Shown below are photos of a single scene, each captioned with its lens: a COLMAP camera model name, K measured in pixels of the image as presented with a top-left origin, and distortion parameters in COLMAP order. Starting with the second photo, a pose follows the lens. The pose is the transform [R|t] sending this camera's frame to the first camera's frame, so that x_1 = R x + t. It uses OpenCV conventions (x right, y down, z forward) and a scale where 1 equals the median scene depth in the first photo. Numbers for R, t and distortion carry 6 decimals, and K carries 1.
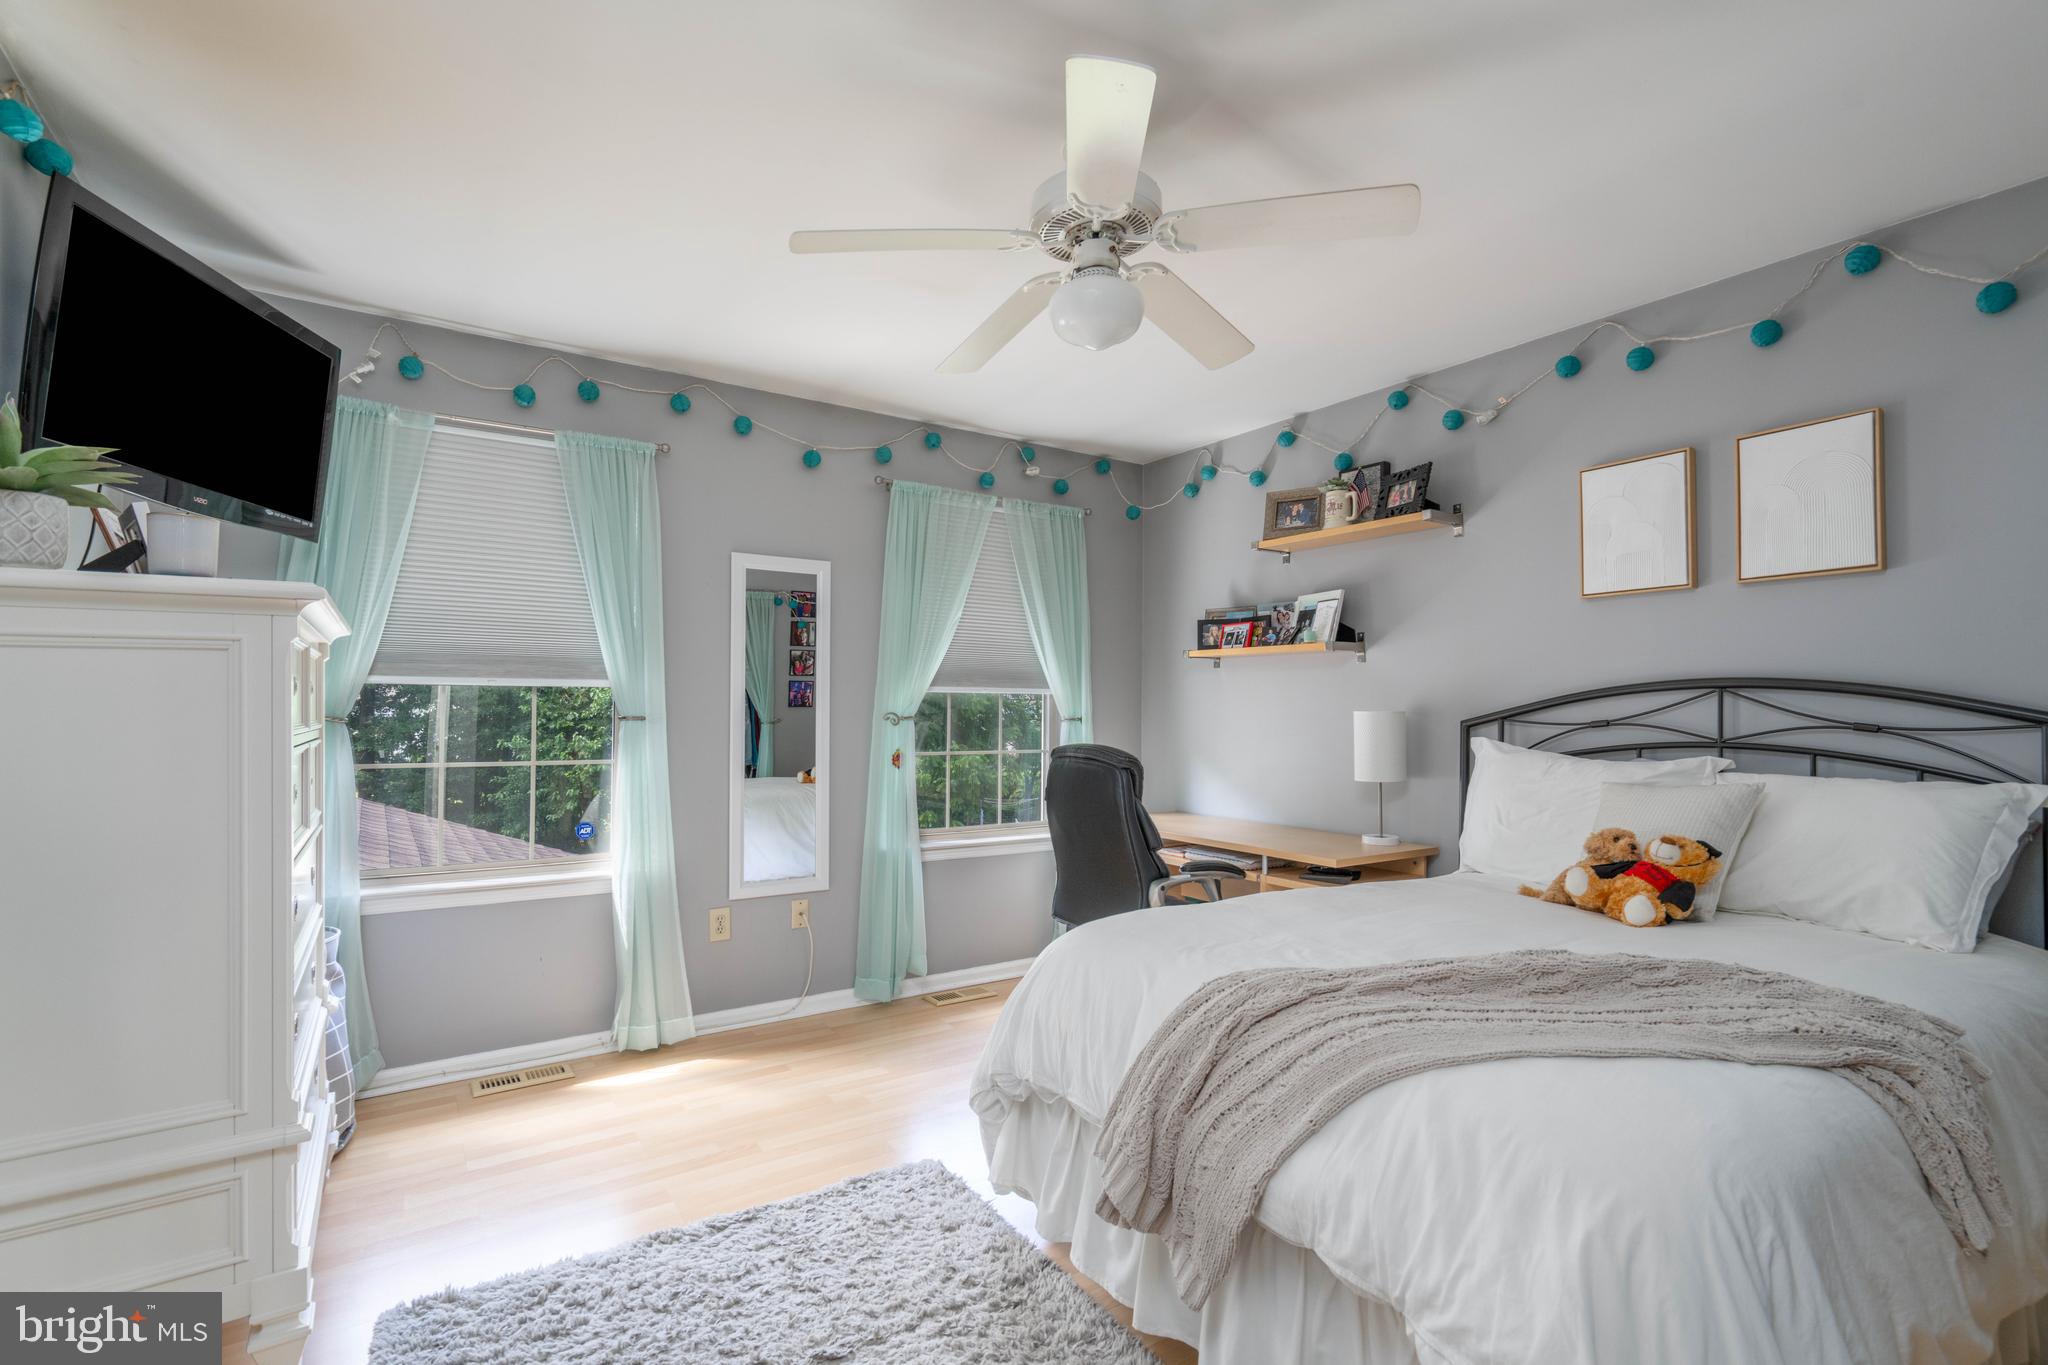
lens RADIAL K [[941.1, 0, 1024.4], [0, 941.1, 687.8], [0, 0, 1]] dist [-0.010201, 0.005043]
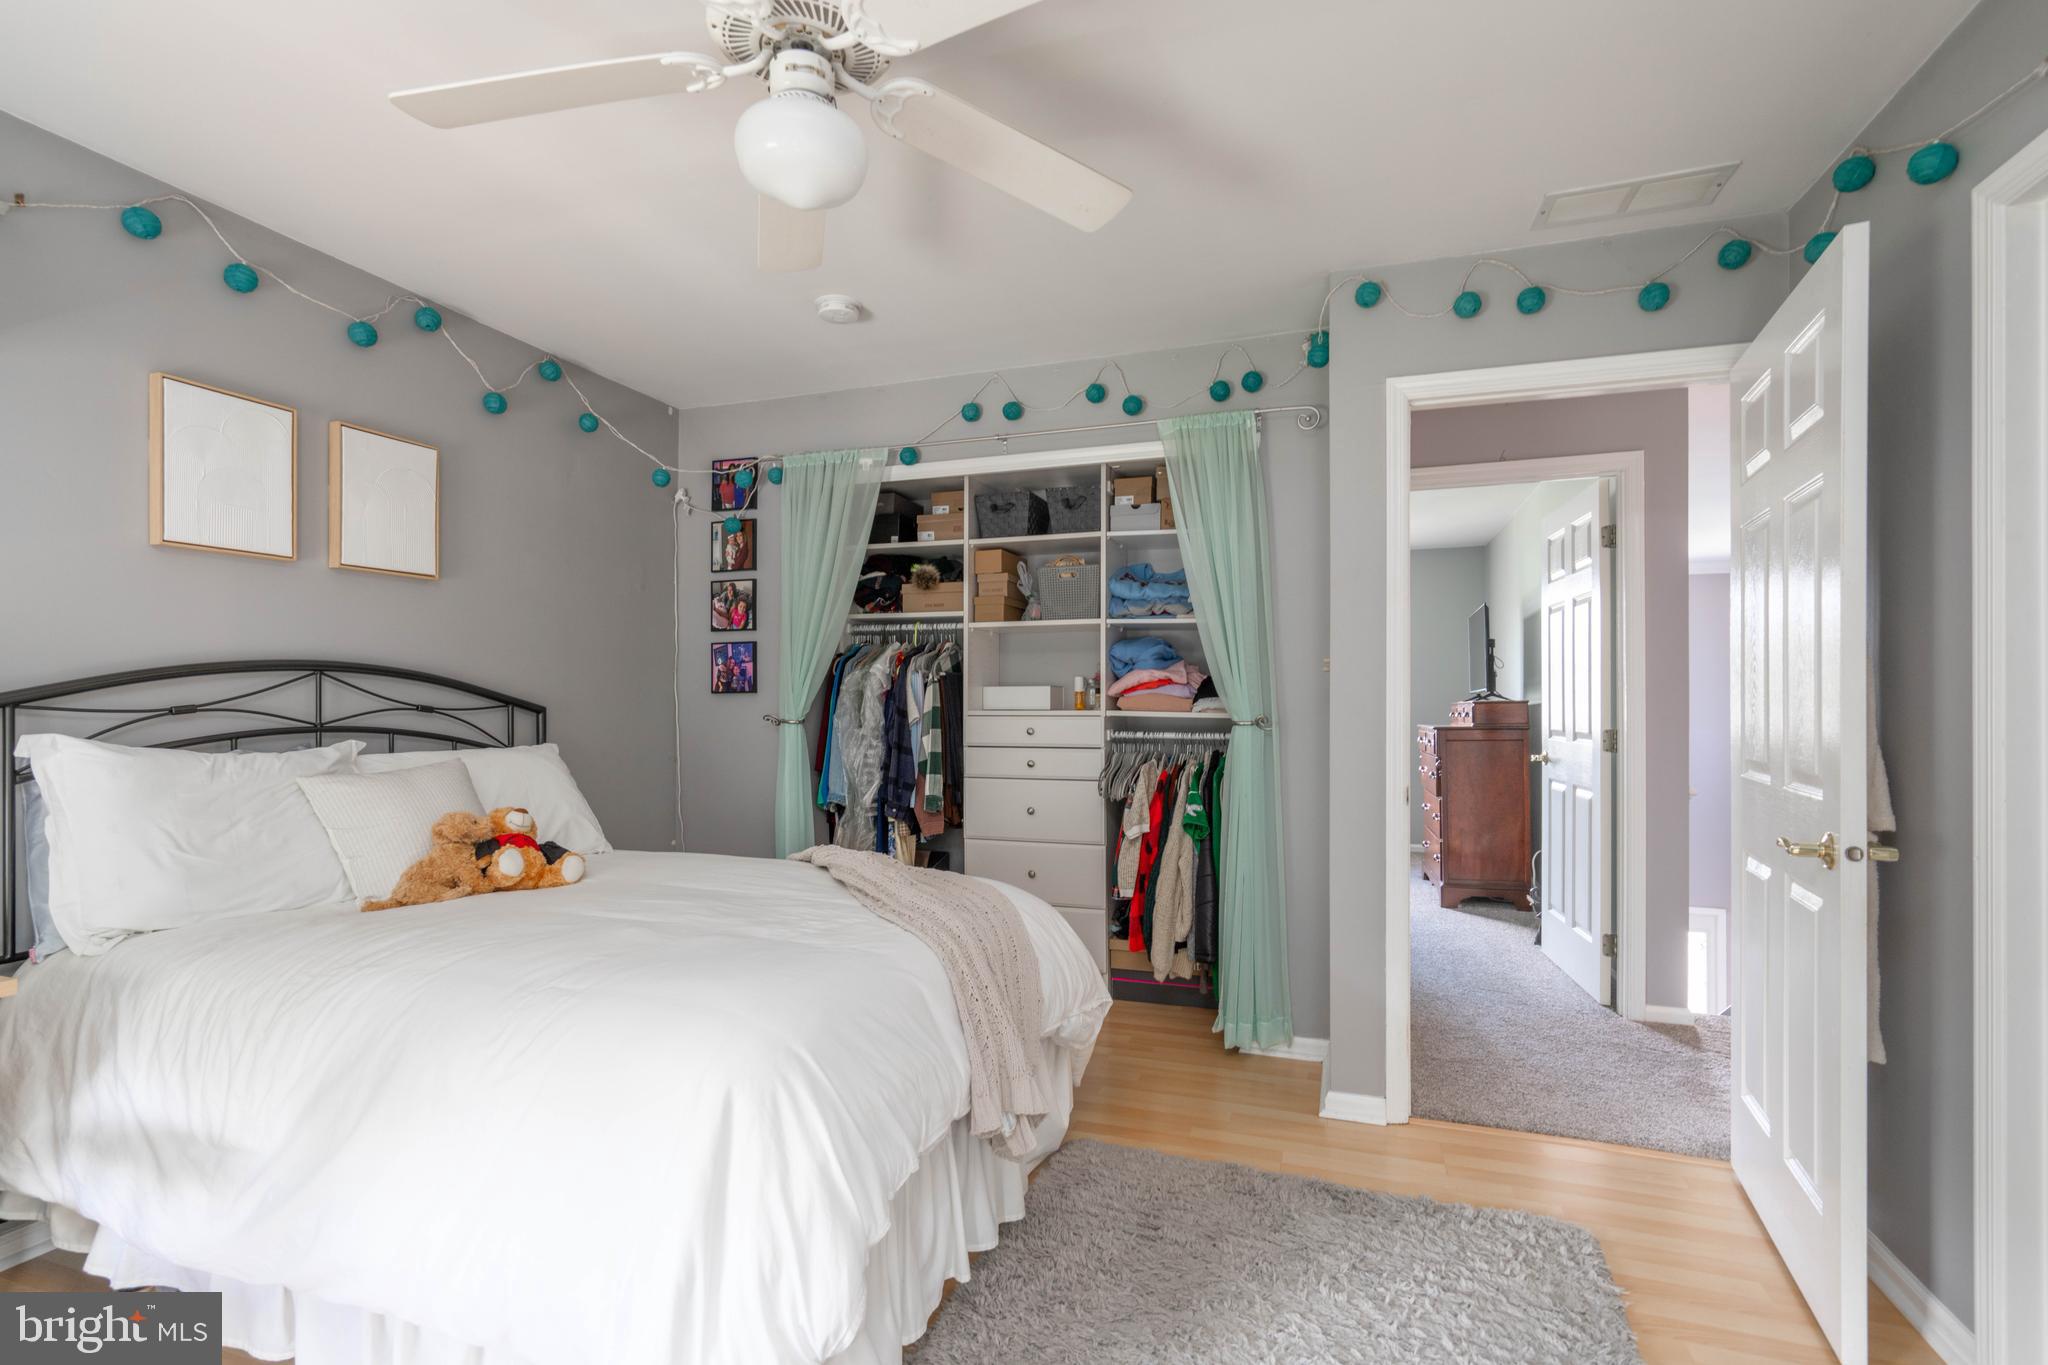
lens RADIAL K [[941.1, 0, 1021.6], [0, 941.1, 697.9], [0, 0, 1]] dist [-0.010201, 0.005043]
pose [[-0.594356, 0.001162, 0.804202, -0.474803], [-0.022198, 0.999594, -0.017851, 0.029866], [-0.803896, -0.028462, -0.594089, 0.990814]]
